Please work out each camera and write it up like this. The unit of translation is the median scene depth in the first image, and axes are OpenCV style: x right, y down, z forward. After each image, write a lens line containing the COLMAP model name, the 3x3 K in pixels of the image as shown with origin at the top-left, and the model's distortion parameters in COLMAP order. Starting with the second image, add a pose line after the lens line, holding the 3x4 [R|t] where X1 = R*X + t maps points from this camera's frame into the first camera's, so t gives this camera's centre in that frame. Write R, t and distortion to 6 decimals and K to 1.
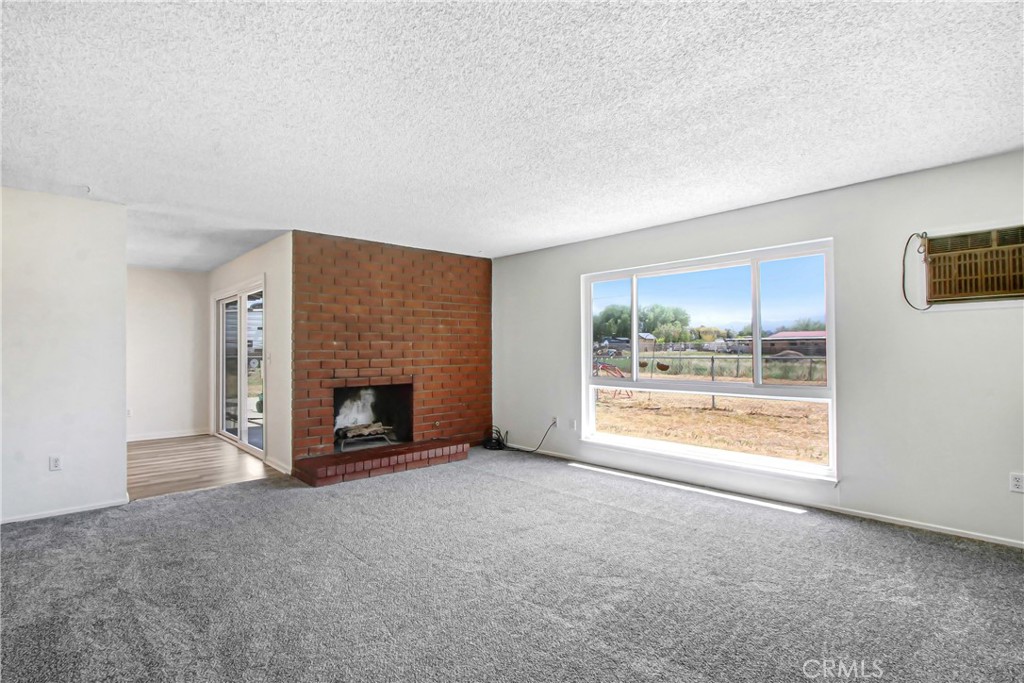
lens RADIAL K [[500.4, 0, 512.0], [0, 500.4, 341.5], [0, 0, 1]] dist [-0.000773, -0.000241]
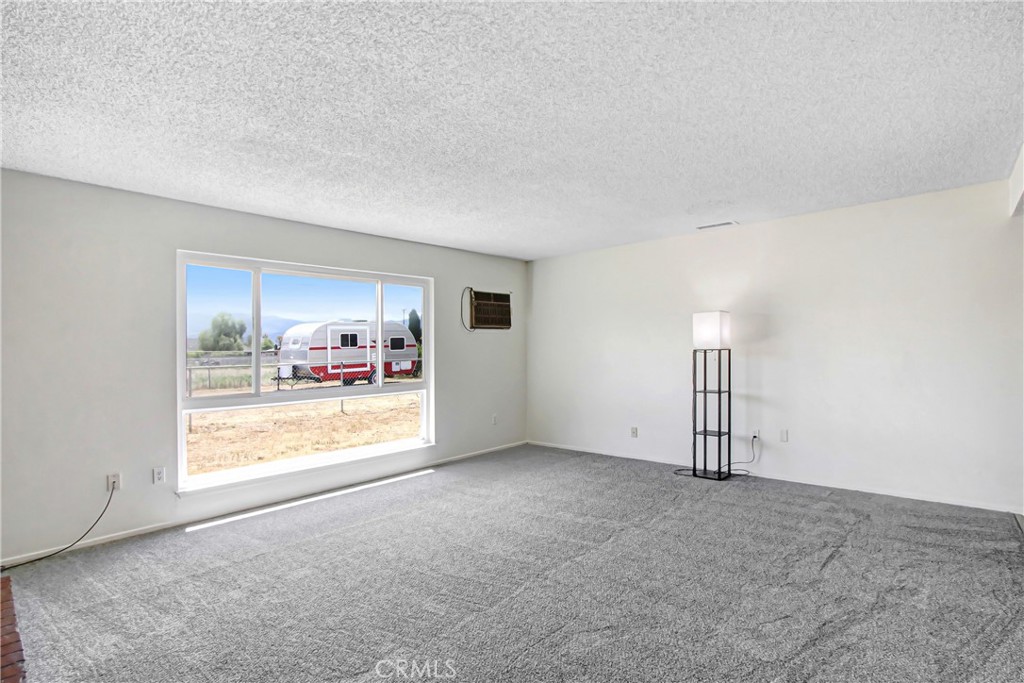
lens RADIAL K [[500.4, 0, 512.0], [0, 500.4, 341.5], [0, 0, 1]] dist [-0.000773, -0.000241]
pose [[-0.074234, 0.030901, 0.996762, -0.824231], [0.005609, 0.999517, -0.030569, 0.023396], [-0.997225, 0.003321, -0.074372, 0.866280]]
